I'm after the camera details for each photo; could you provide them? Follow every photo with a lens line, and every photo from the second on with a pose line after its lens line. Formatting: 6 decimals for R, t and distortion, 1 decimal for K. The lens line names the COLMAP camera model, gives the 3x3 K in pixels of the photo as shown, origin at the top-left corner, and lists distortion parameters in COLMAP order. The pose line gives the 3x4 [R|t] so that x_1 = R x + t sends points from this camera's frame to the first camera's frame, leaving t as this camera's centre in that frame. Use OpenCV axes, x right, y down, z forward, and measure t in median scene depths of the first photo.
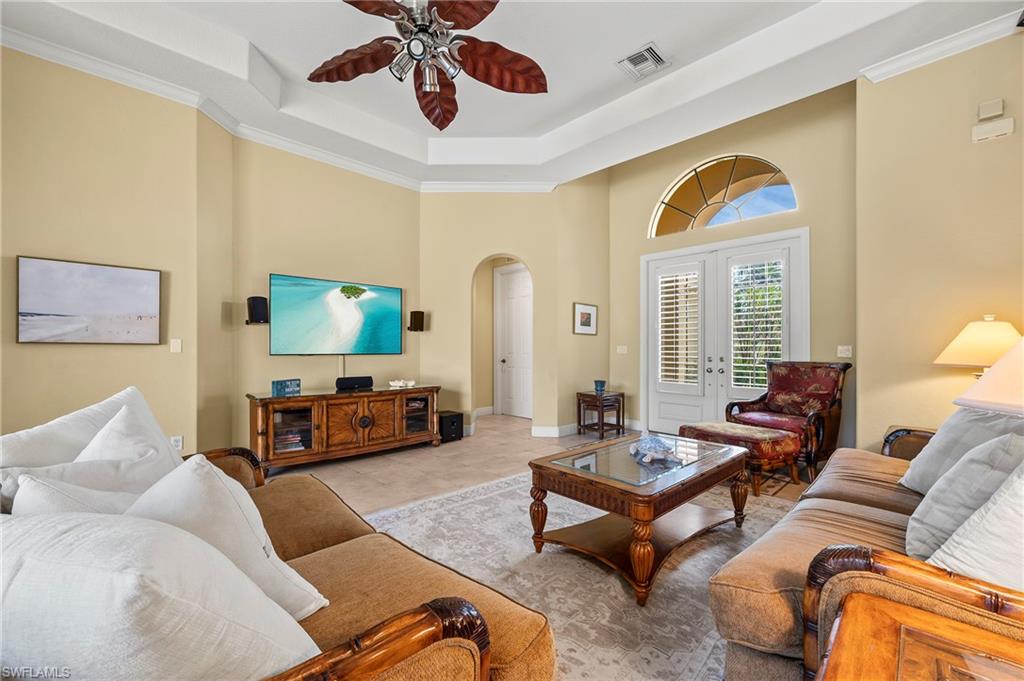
lens RADIAL K [[416.0, 0, 512.0], [0, 416.0, 348.9], [0, 0, 1]] dist [-0.001333, -0.000158]
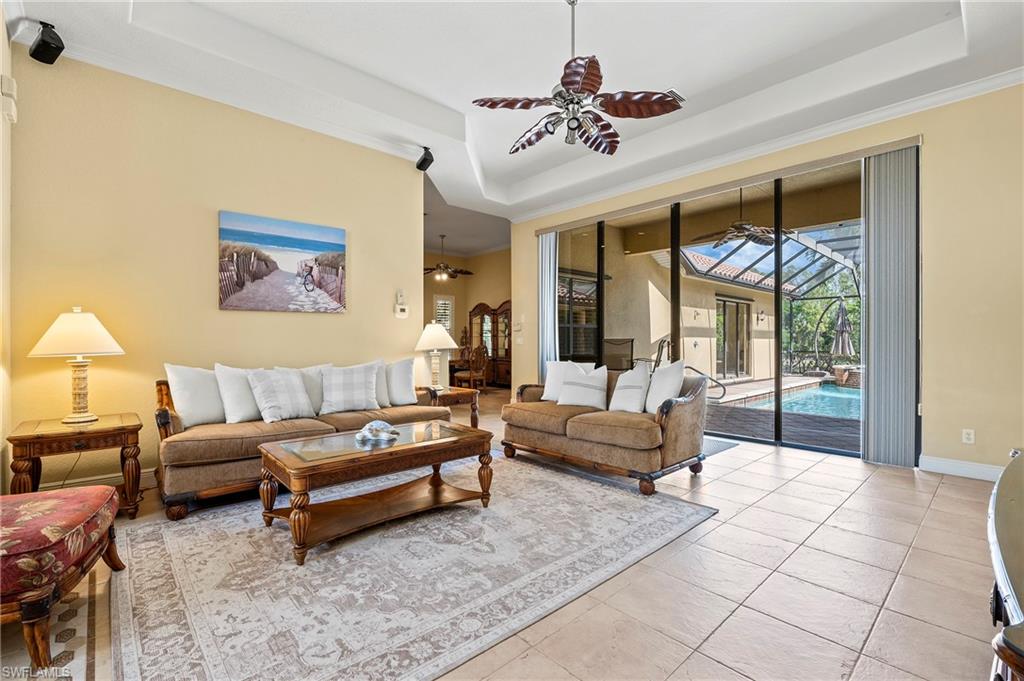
lens RADIAL K [[456.8, 0, 516.4], [0, 456.8, 340.7], [0, 0, 1]] dist [-0.003493, -0.000687]
pose [[-0.999835, -0.007642, 0.016493, -0.026299], [-0.007576, 0.999963, 0.004060, -0.004703], [-0.016524, 0.003934, -0.999856, 1.327559]]
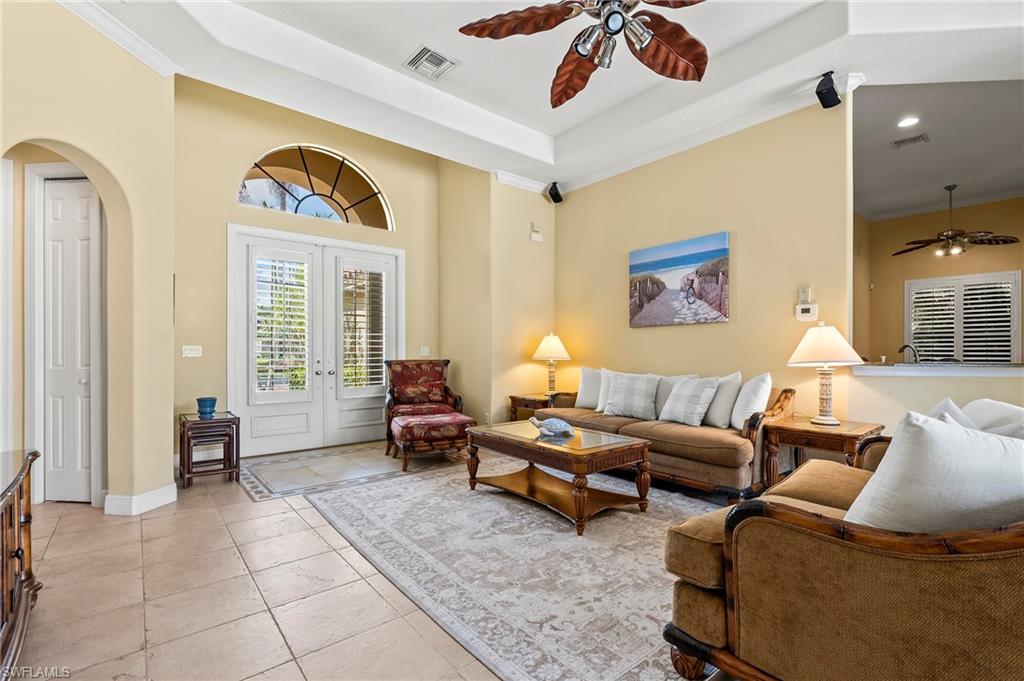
lens RADIAL K [[454.2, 0, 517.6], [0, 454.2, 352.1], [0, 0, 1]] dist [-0.000520, -0.000110]
pose [[0.065030, -0.008892, 0.997844, -0.650013], [0.000247, 0.999960, 0.008895, -0.005137], [-0.997883, -0.000332, 0.065030, 0.615933]]
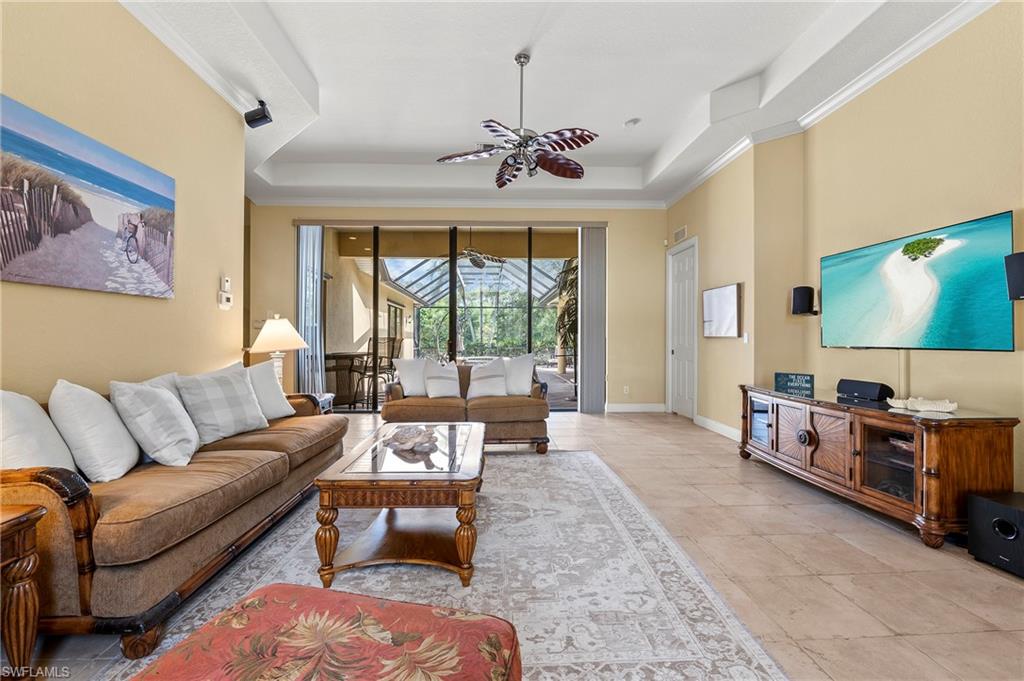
lens RADIAL K [[425.6, 0, 507.6], [0, 425.6, 336.7], [0, 0, 1]] dist [-0.007386, -0.000363]
pose [[-0.661481, -0.009818, -0.749898, 0.579139], [-0.003545, 0.999944, -0.009964, 0.003831], [0.749954, -0.003933, -0.661478, 1.115608]]
